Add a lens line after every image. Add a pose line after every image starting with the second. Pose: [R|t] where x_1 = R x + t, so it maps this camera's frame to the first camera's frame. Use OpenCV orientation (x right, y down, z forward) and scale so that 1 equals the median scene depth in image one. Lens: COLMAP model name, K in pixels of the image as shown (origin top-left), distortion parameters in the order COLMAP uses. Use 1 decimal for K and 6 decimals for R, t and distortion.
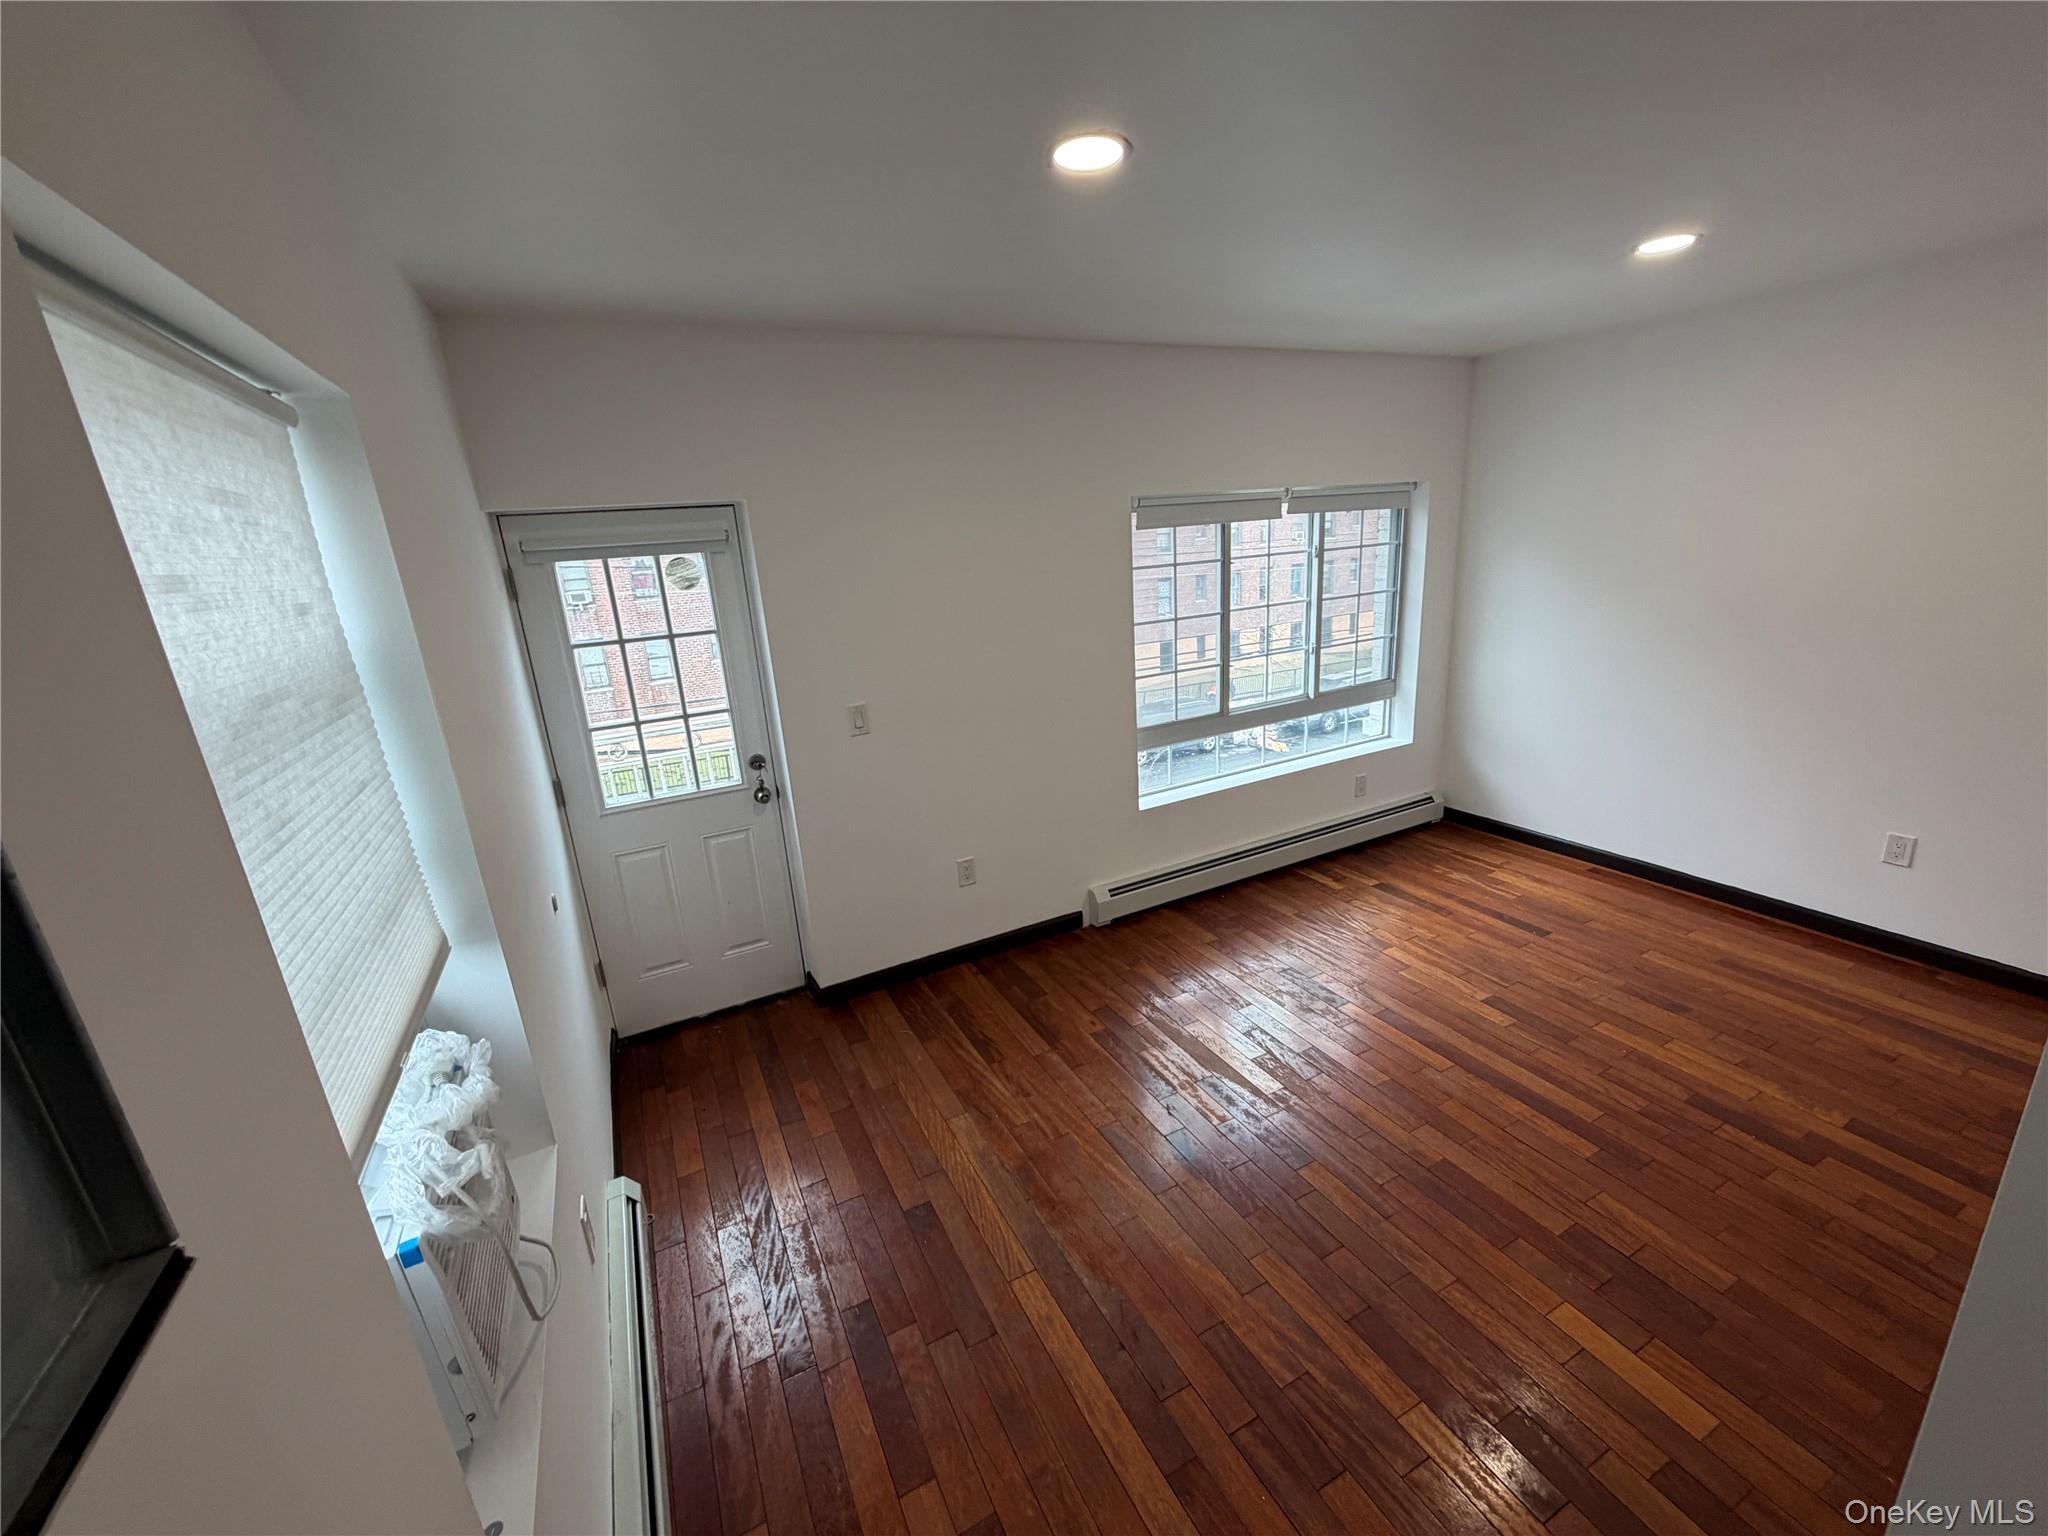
lens RADIAL K [[817.4, 0, 1021.6], [0, 817.4, 766.9], [0, 0, 1]] dist [-0.000105, 0.000065]
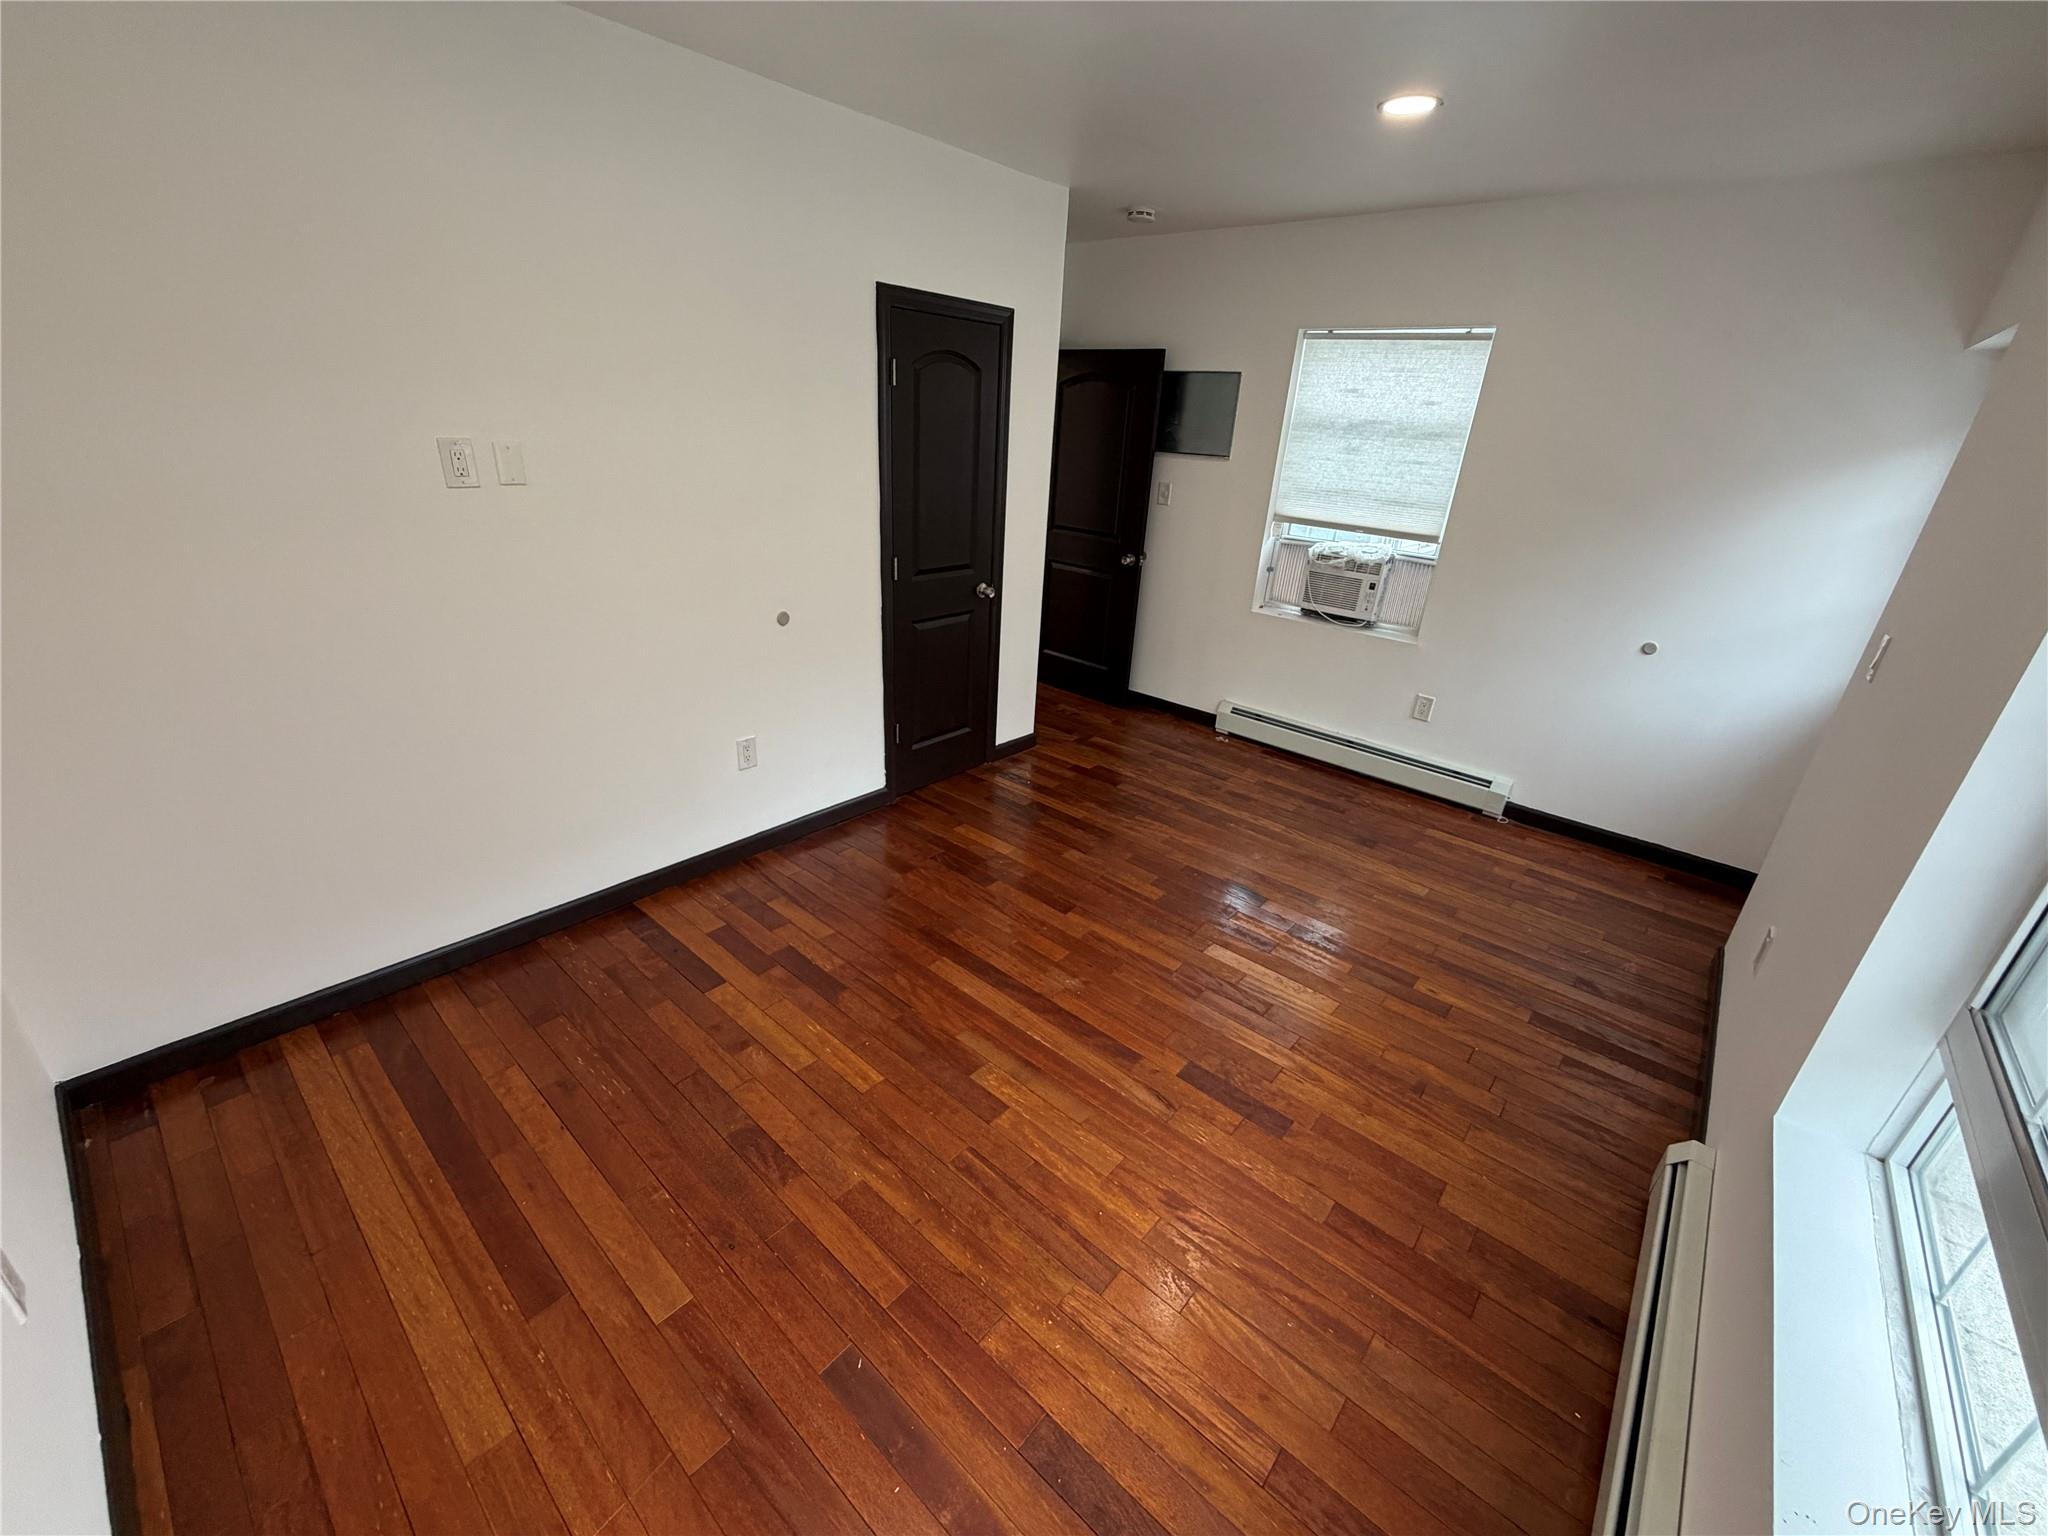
lens RADIAL K [[817.4, 0, 1021.6], [0, 817.4, 766.9], [0, 0, 1]] dist [-0.000105, 0.000065]
pose [[-0.927043, 0.165445, -0.336481, 0.885449], [-0.095833, 0.763038, 0.639210, -0.442129], [0.362502, 0.624821, -0.691513, 1.564995]]
